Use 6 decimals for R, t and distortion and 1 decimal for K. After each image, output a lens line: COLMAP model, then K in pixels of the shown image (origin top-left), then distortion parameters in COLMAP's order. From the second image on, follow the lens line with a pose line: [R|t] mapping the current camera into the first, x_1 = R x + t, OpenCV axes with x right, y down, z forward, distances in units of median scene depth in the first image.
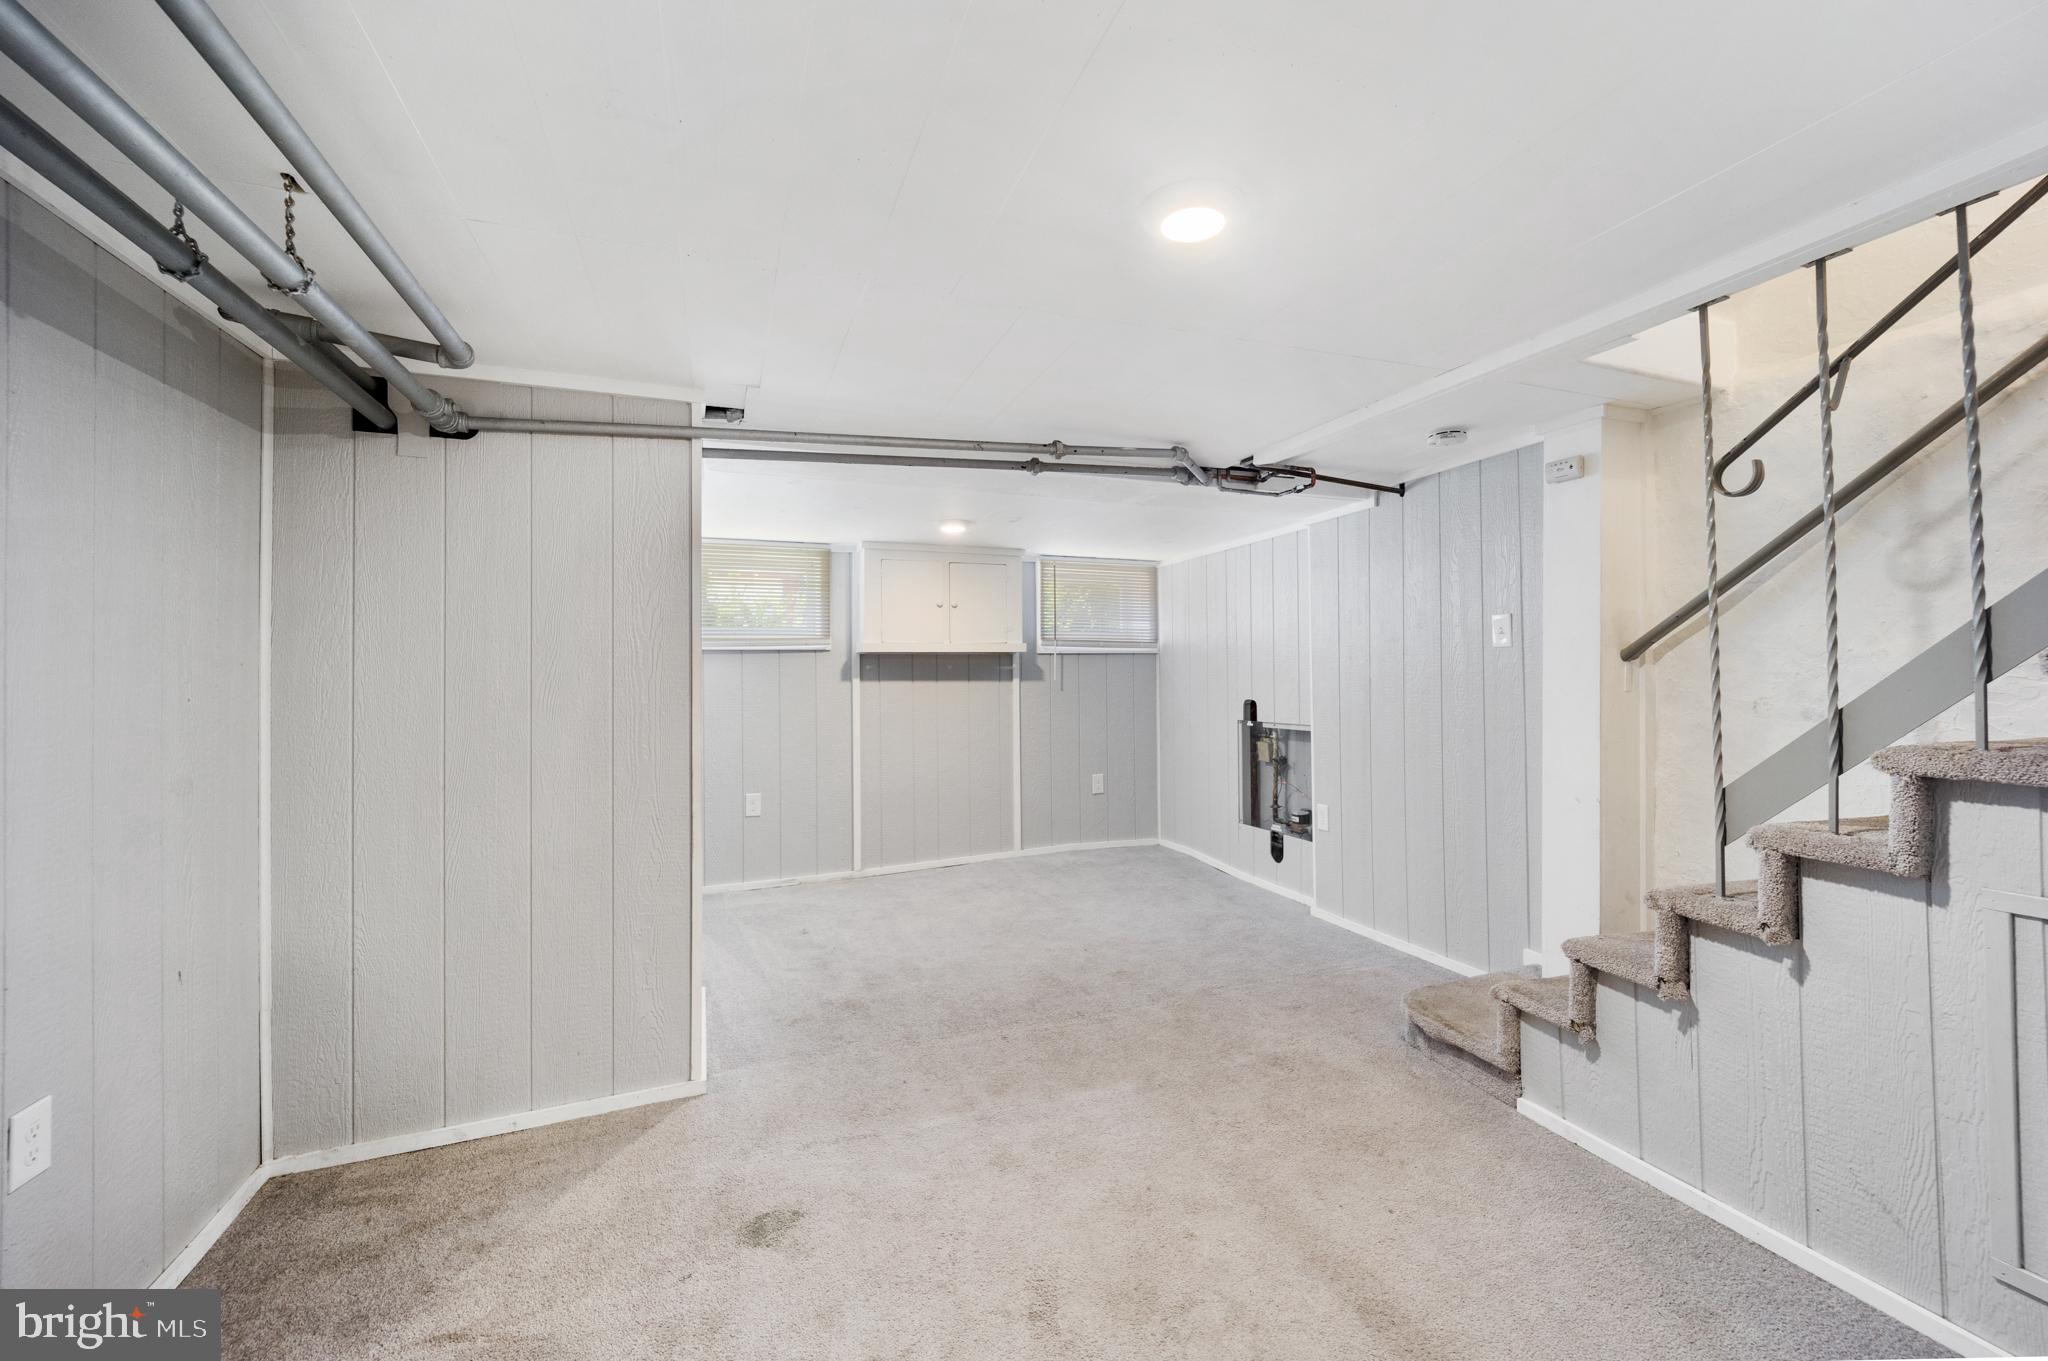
lens RADIAL K [[847.9, 0, 1106.0], [0, 847.9, 663.7], [0, 0, 1]] dist [0.002353, -0.000133]
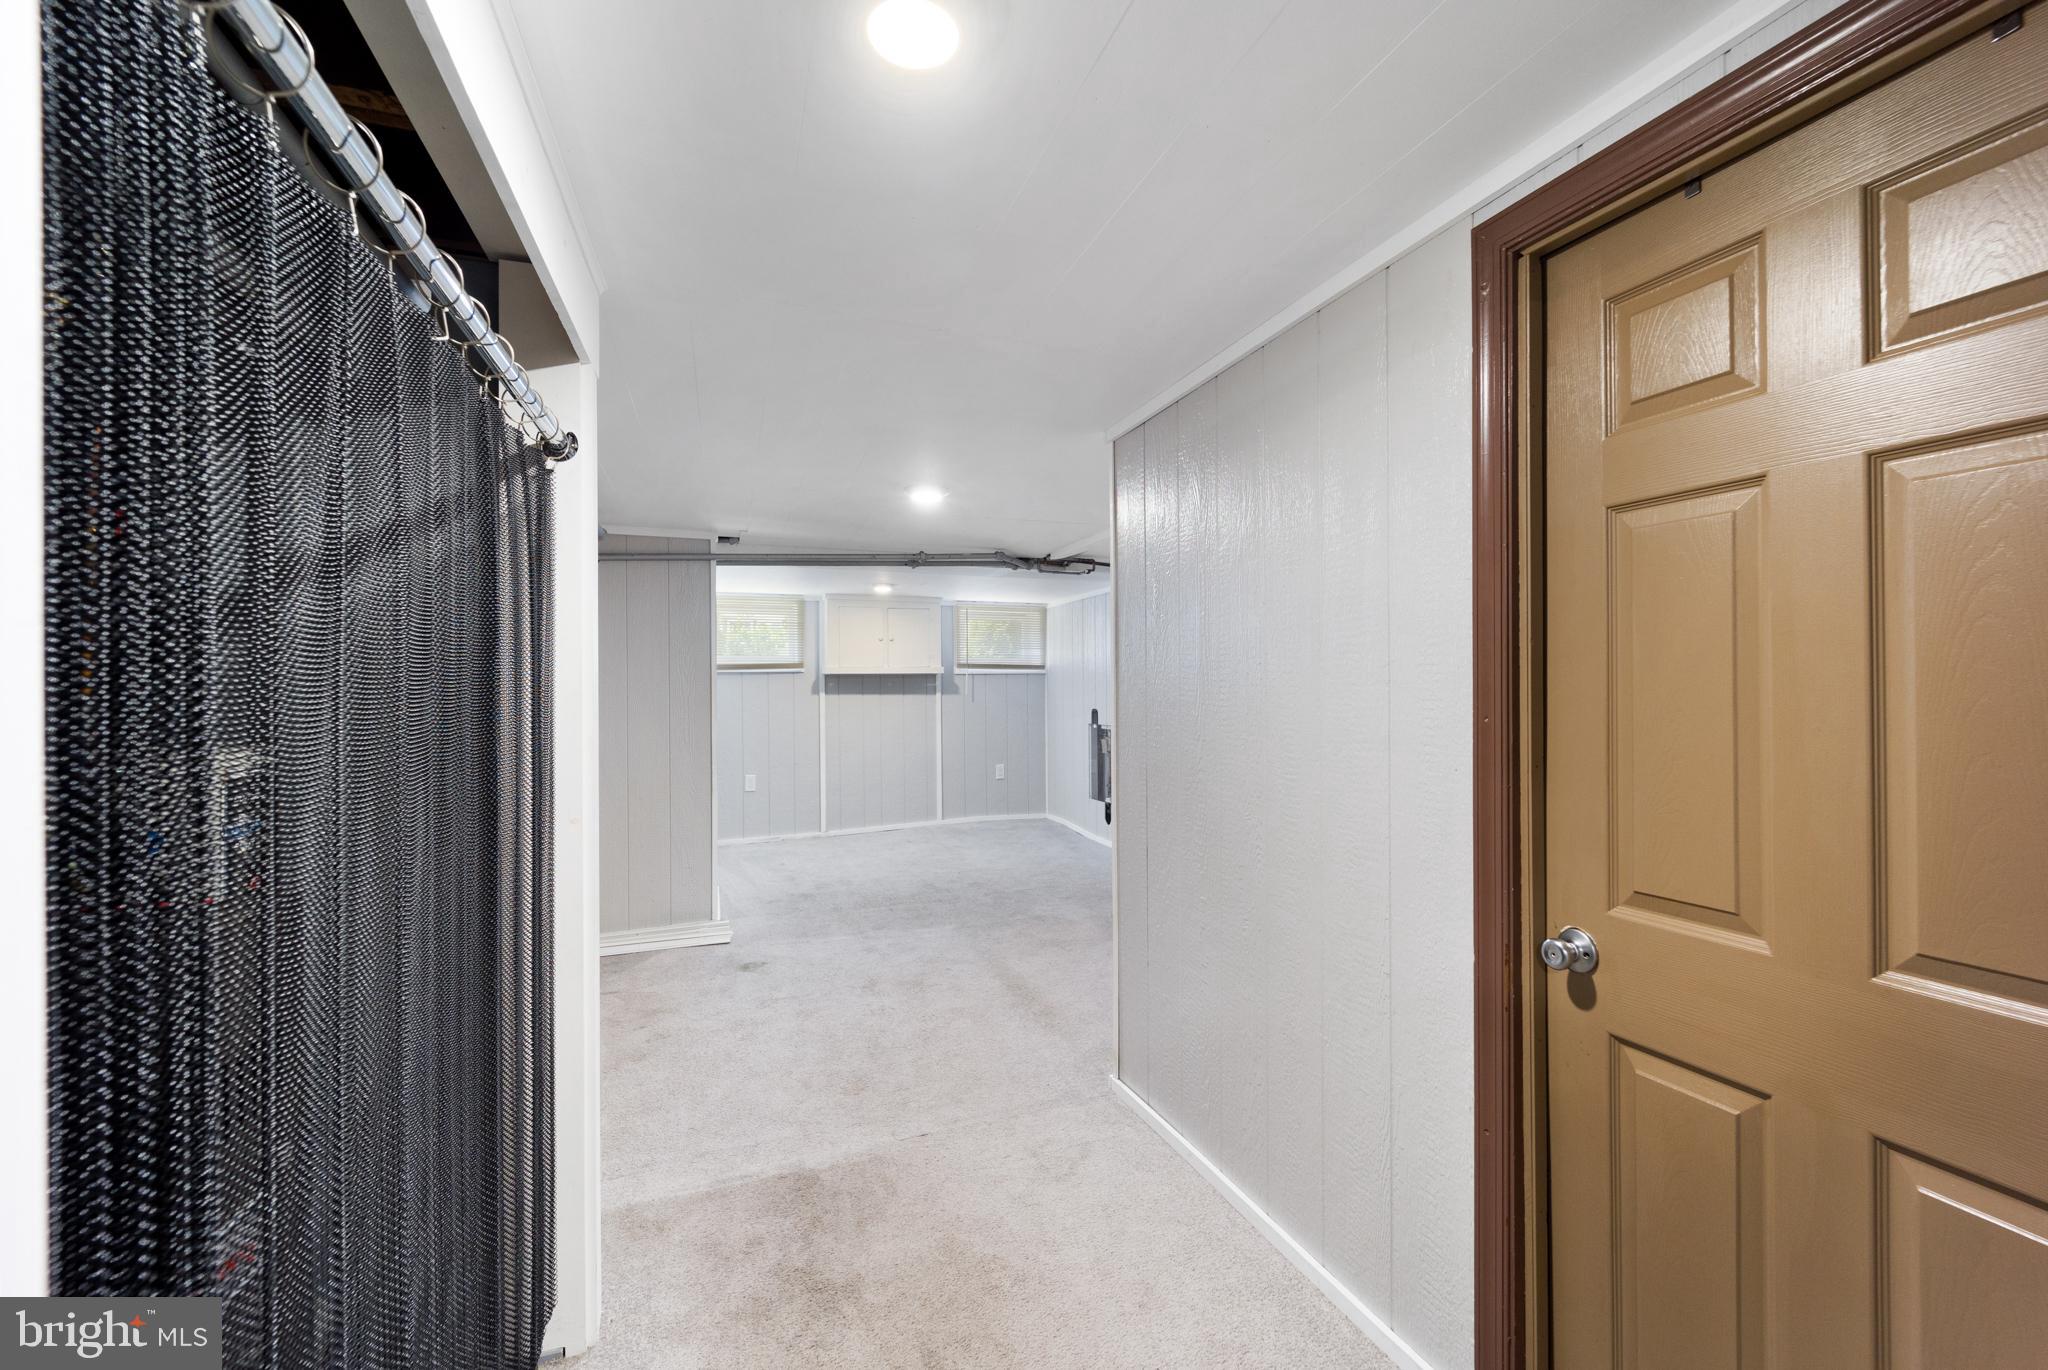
lens RADIAL K [[847.9, 0, 1018.7], [0, 847.9, 682.6], [0, 0, 1]] dist [0.002353, -0.000133]
pose [[0.995334, 0.000270, -0.096485, 0.158760], [0.000755, 0.999944, 0.010586, -0.013443], [0.096483, -0.010610, 0.995278, -0.345854]]
